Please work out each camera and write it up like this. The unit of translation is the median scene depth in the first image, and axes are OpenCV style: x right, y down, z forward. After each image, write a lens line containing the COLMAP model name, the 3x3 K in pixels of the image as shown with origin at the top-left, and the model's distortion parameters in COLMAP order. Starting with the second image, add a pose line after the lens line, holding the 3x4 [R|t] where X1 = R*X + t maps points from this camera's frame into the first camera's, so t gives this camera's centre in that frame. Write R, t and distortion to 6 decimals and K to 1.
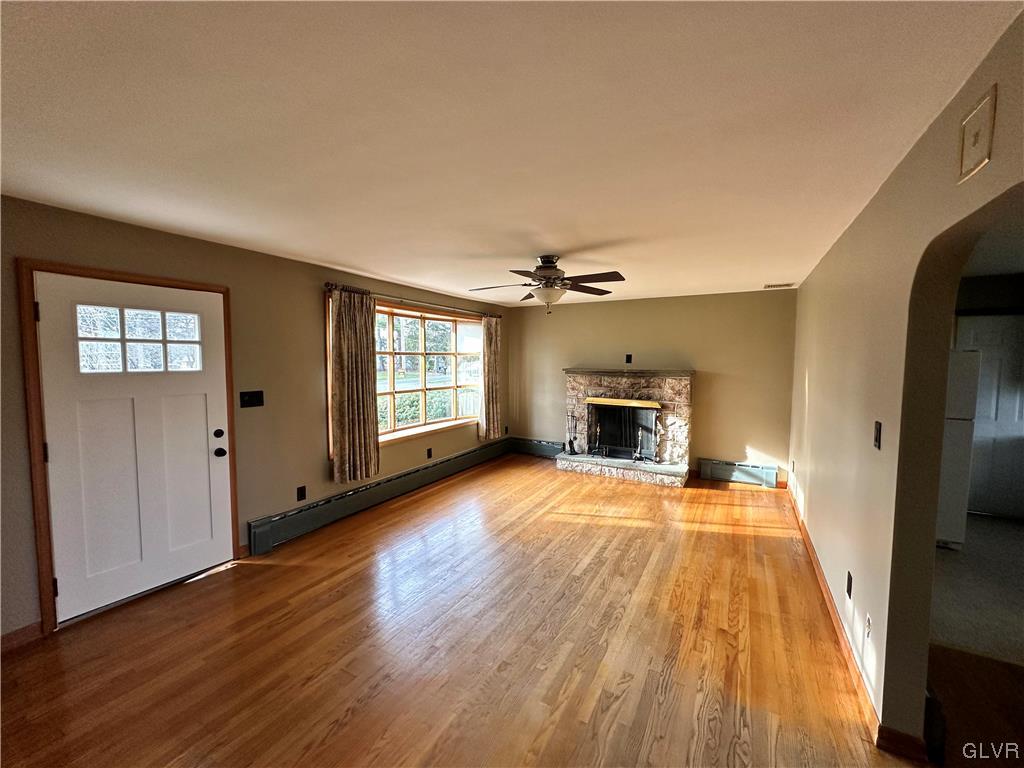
lens RADIAL K [[407.6, 0, 516.9], [0, 407.6, 384.6], [0, 0, 1]] dist [-0.003016, 0.000504]
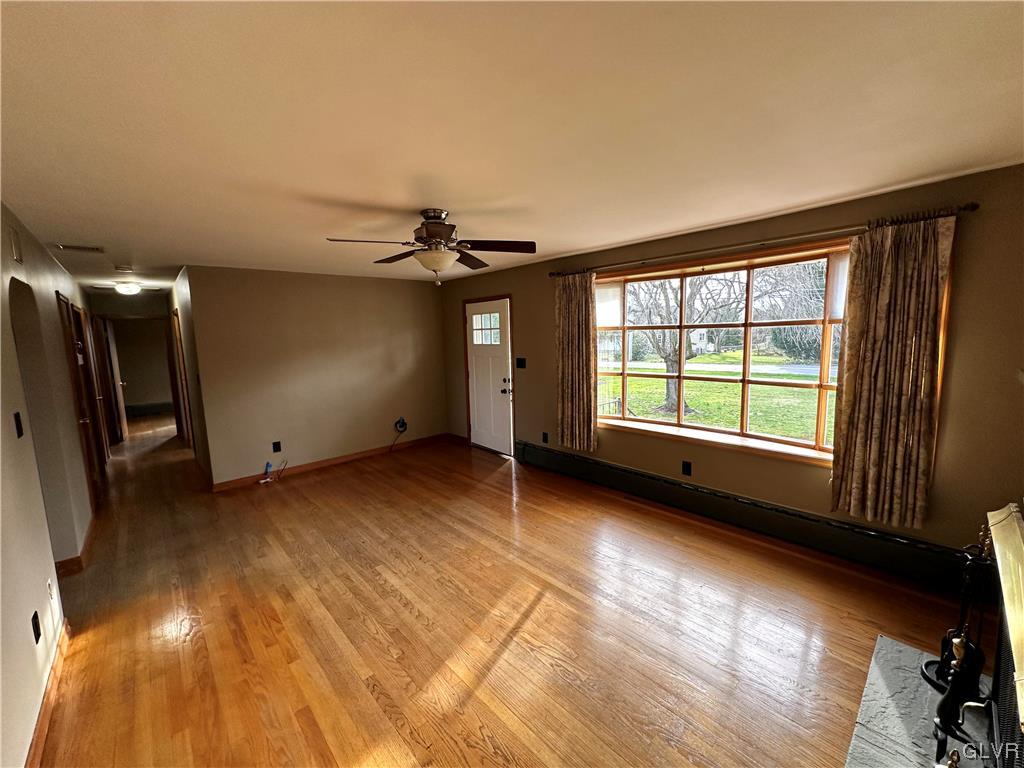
lens RADIAL K [[407.6, 0, 510.9], [0, 407.6, 384.5], [0, 0, 1]] dist [-0.003016, 0.000504]
pose [[-0.316813, 0.121767, -0.940639, 0.844549], [-0.036926, 0.989390, 0.140514, -0.101365], [0.947769, 0.079250, -0.308956, 1.463313]]
